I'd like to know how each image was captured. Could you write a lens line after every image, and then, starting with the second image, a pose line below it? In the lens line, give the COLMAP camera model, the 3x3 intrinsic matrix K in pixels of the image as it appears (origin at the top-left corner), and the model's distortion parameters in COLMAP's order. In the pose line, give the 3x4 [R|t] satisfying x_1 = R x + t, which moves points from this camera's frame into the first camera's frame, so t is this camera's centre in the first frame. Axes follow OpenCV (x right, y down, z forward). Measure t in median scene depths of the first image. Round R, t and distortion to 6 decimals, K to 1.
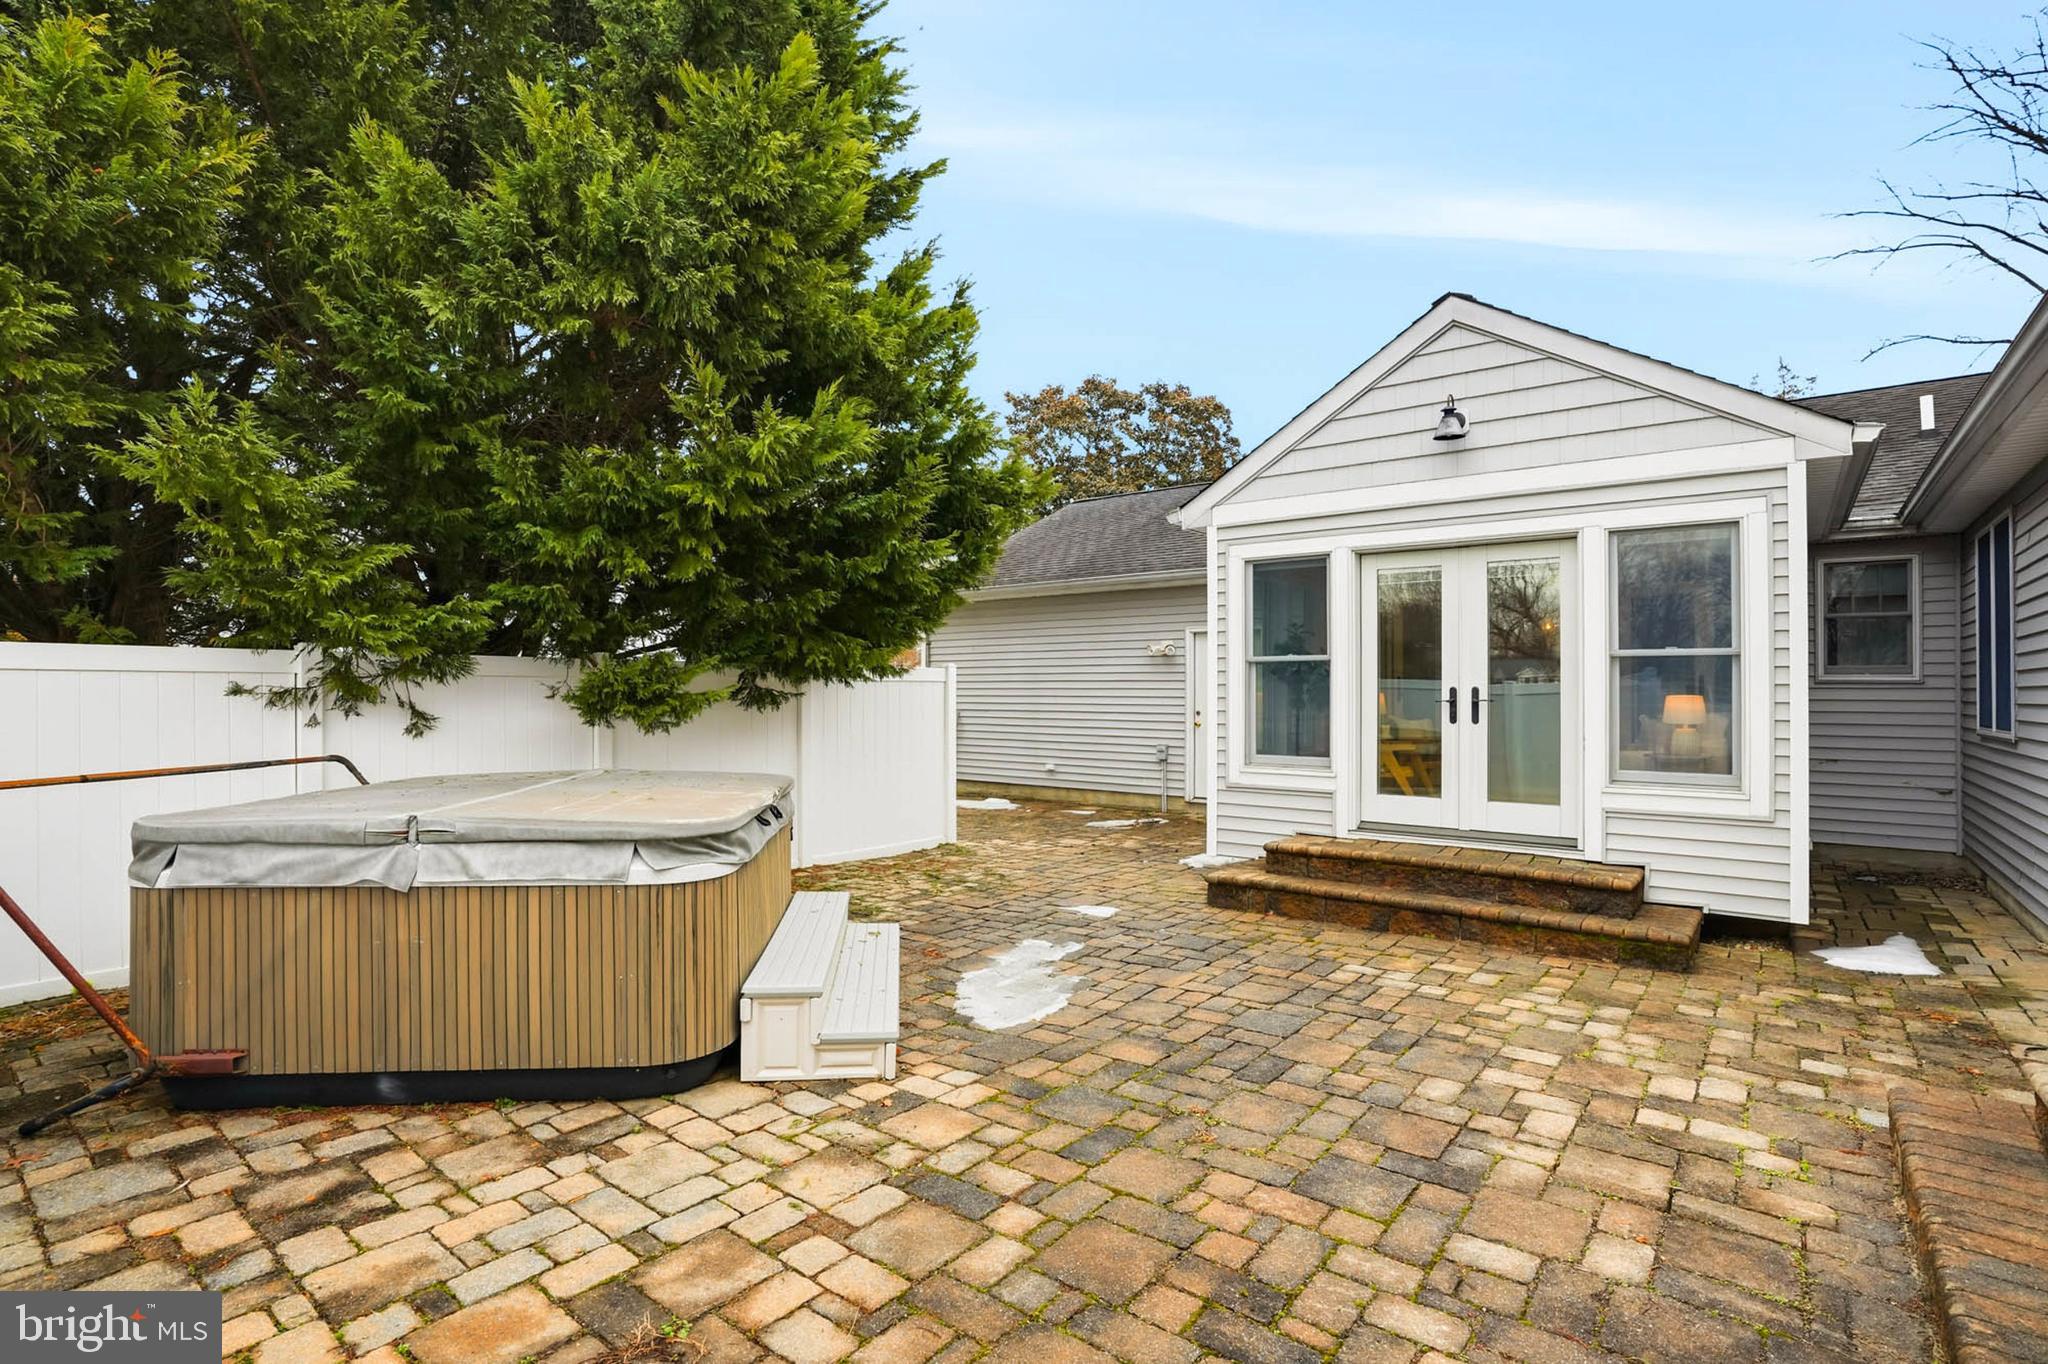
lens RADIAL K [[985.3, 0, 1024.0], [0, 985.3, 682.0], [0, 0, 1]] dist [-0.030572, 0.000243]
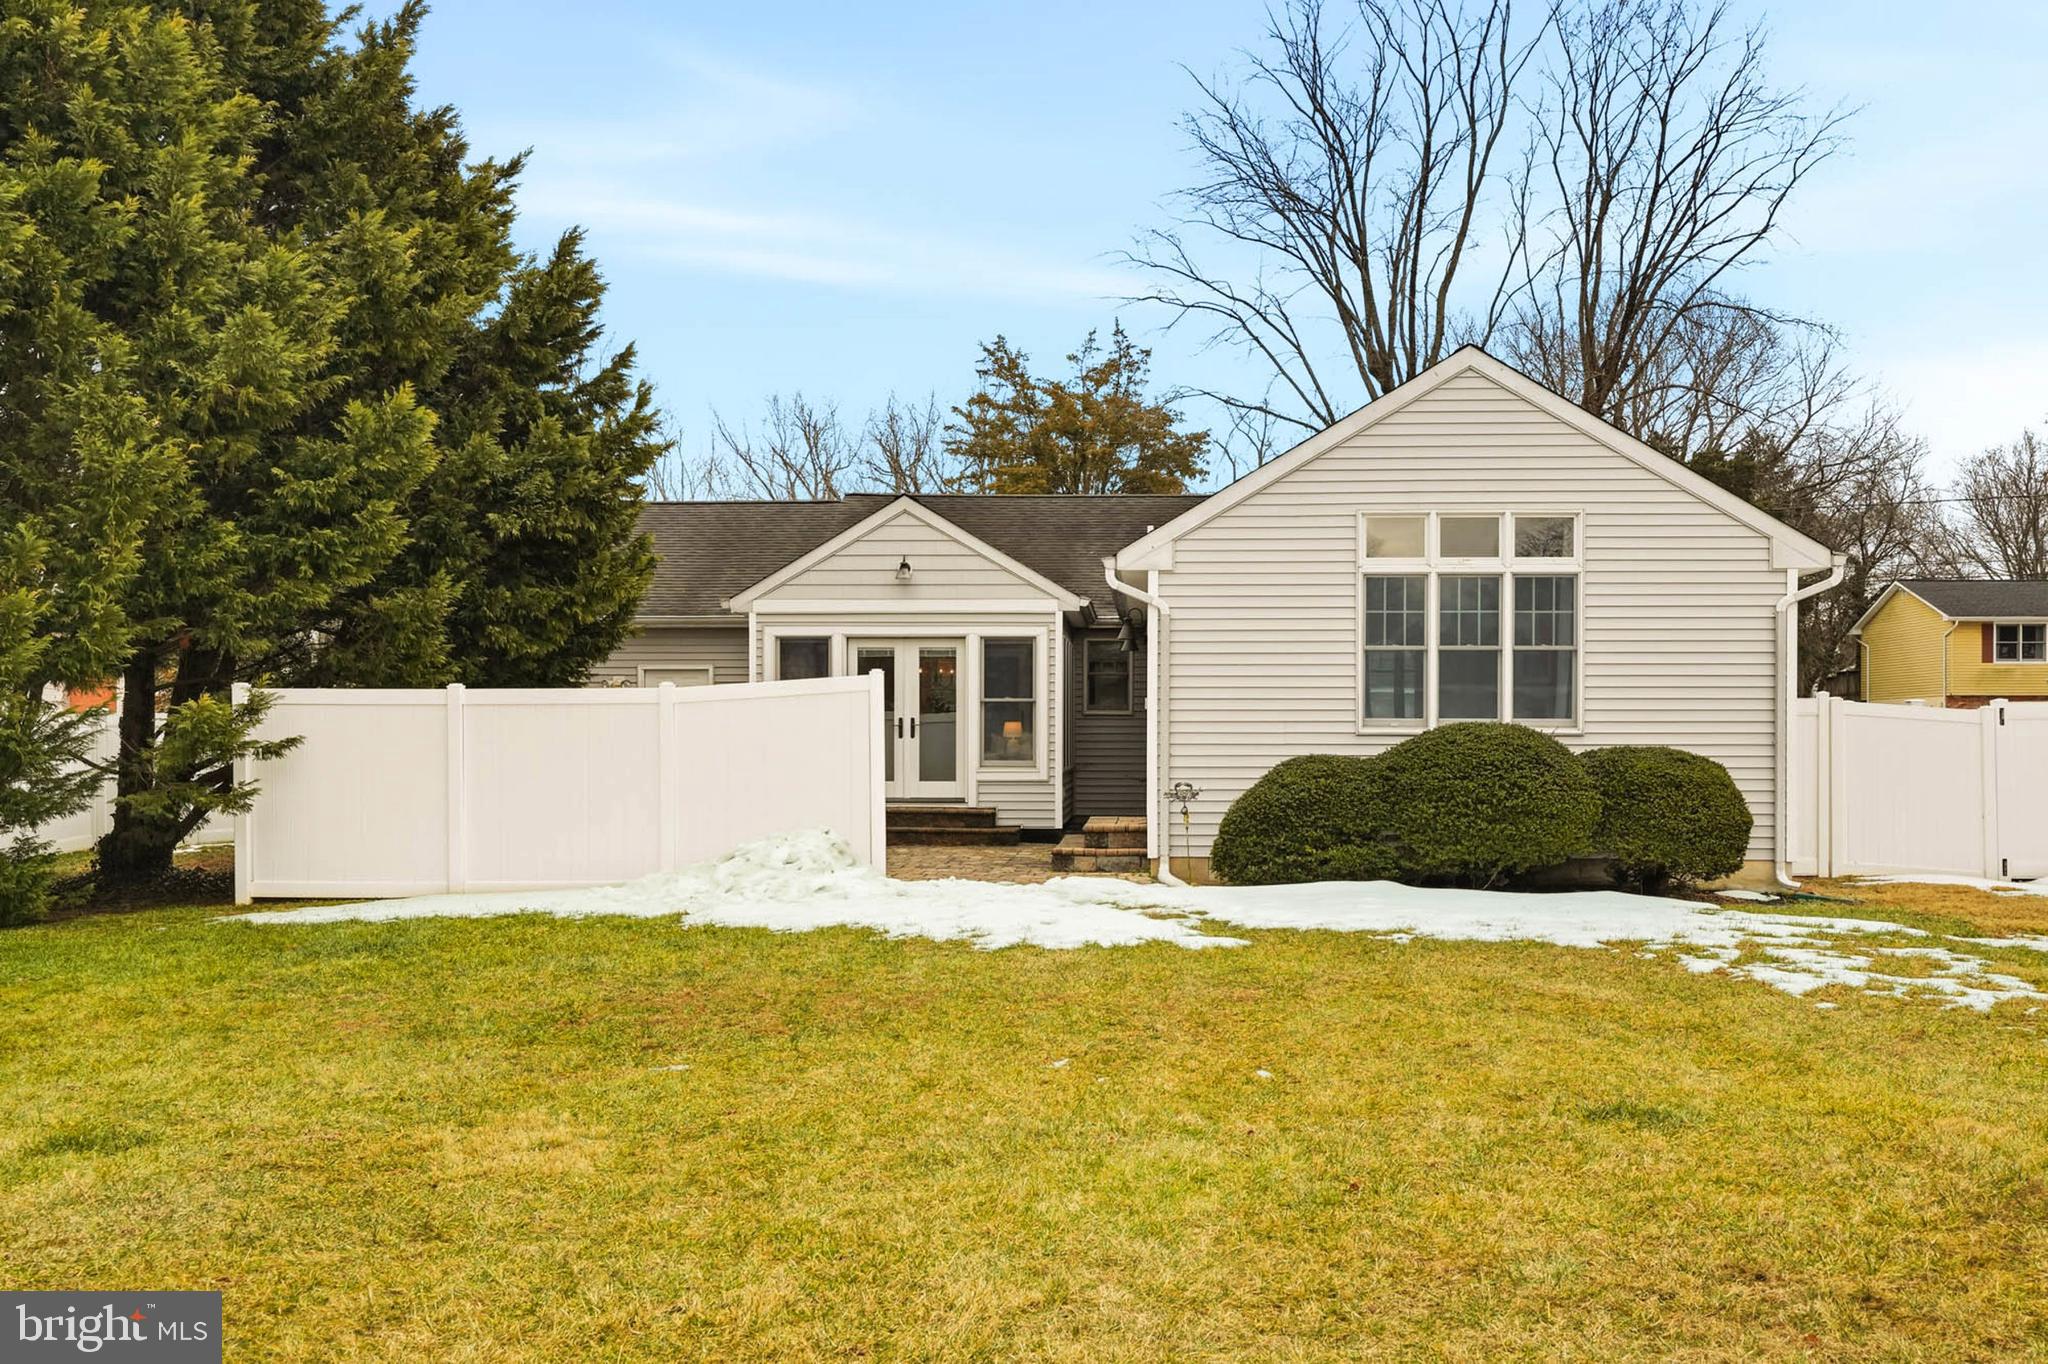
lens RADIAL K [[2067.6, 0, 1024.0], [0, 2067.6, 682.0], [0, 0, 1]] dist [0.000085, -0.000045]
pose [[0.819751, 0.012928, 0.572575, -1.640571], [-0.005096, 0.999870, -0.015280, -0.003949], [-0.572698, 0.009608, 0.819710, -2.361899]]
